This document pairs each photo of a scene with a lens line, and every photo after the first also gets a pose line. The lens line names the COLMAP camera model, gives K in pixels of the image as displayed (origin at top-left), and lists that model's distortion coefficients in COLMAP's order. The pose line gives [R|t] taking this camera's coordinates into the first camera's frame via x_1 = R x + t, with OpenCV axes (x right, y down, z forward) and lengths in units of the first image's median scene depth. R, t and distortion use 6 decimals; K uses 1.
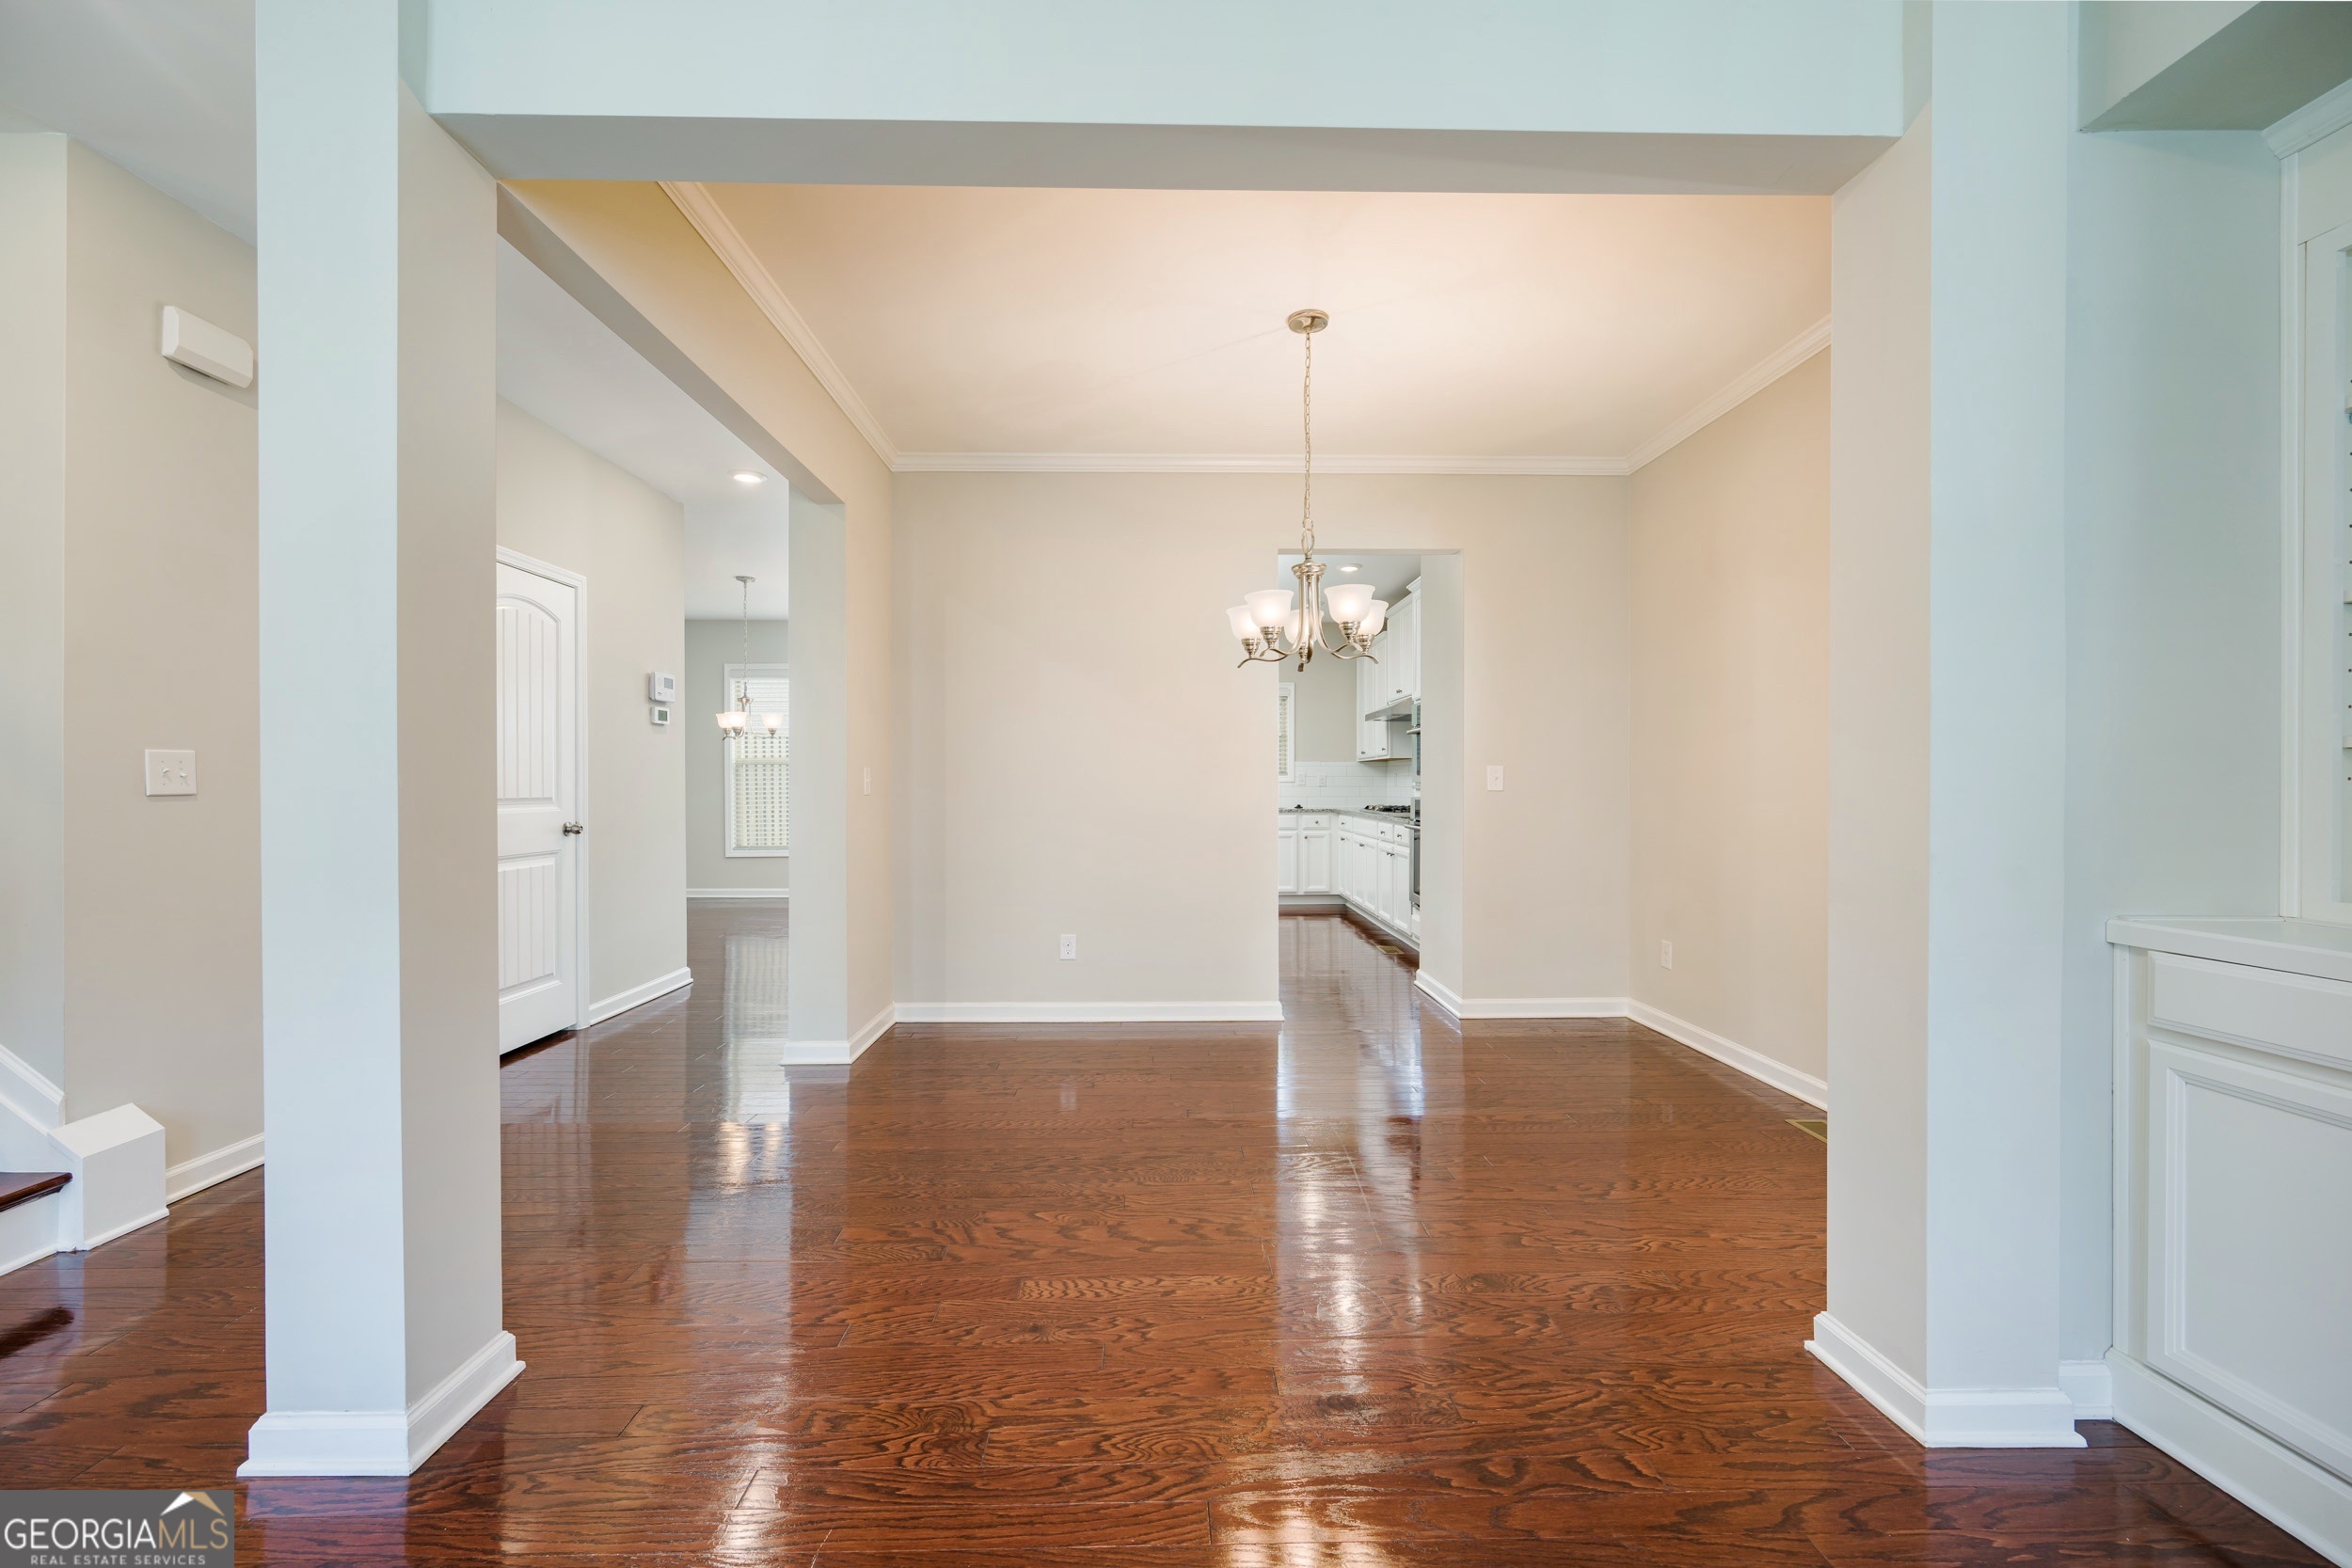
lens RADIAL K [[908.0, 0, 1169.8], [0, 908.0, 792.5], [0, 0, 1]] dist [-0.033945, 0.010574]
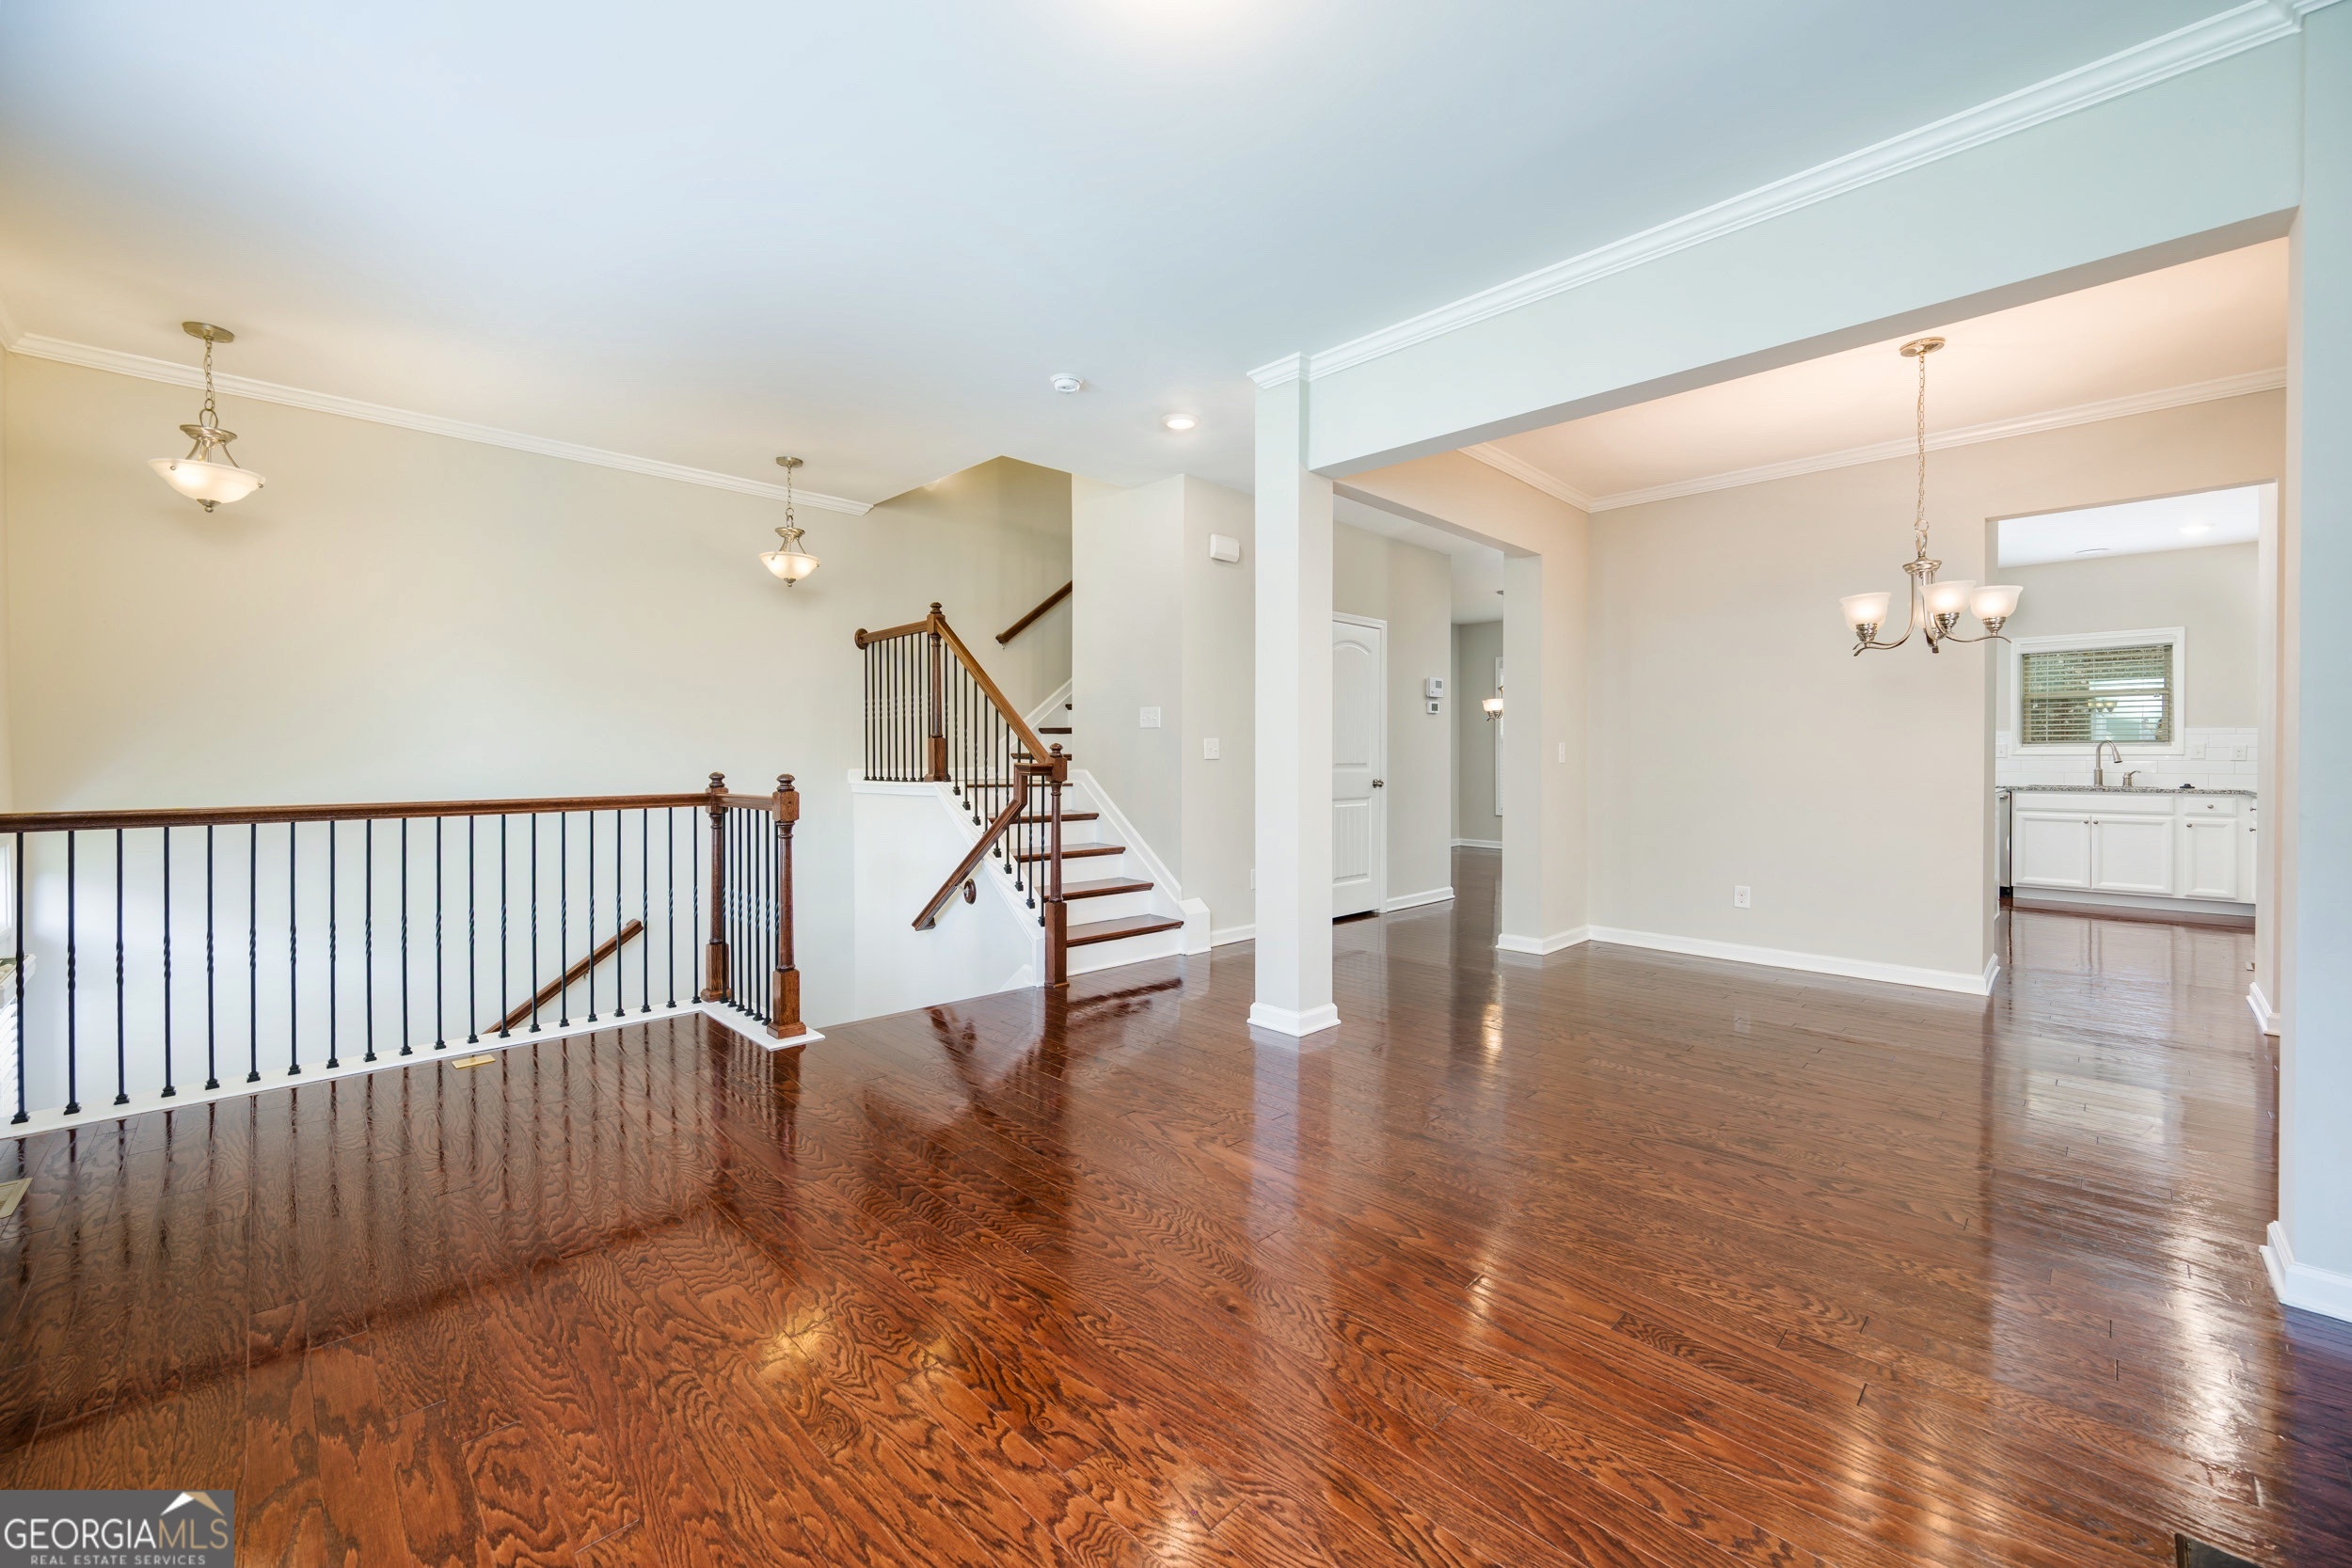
lens RADIAL K [[940.2, 0, 1172.3], [0, 940.2, 755.7], [0, 0, 1]] dist [0.001200, -0.000140]
pose [[0.676429, 0.001879, -0.736505, 0.290111], [-0.009784, 0.999931, -0.006435, 0.006156], [0.736443, 0.011559, 0.676401, -0.362450]]
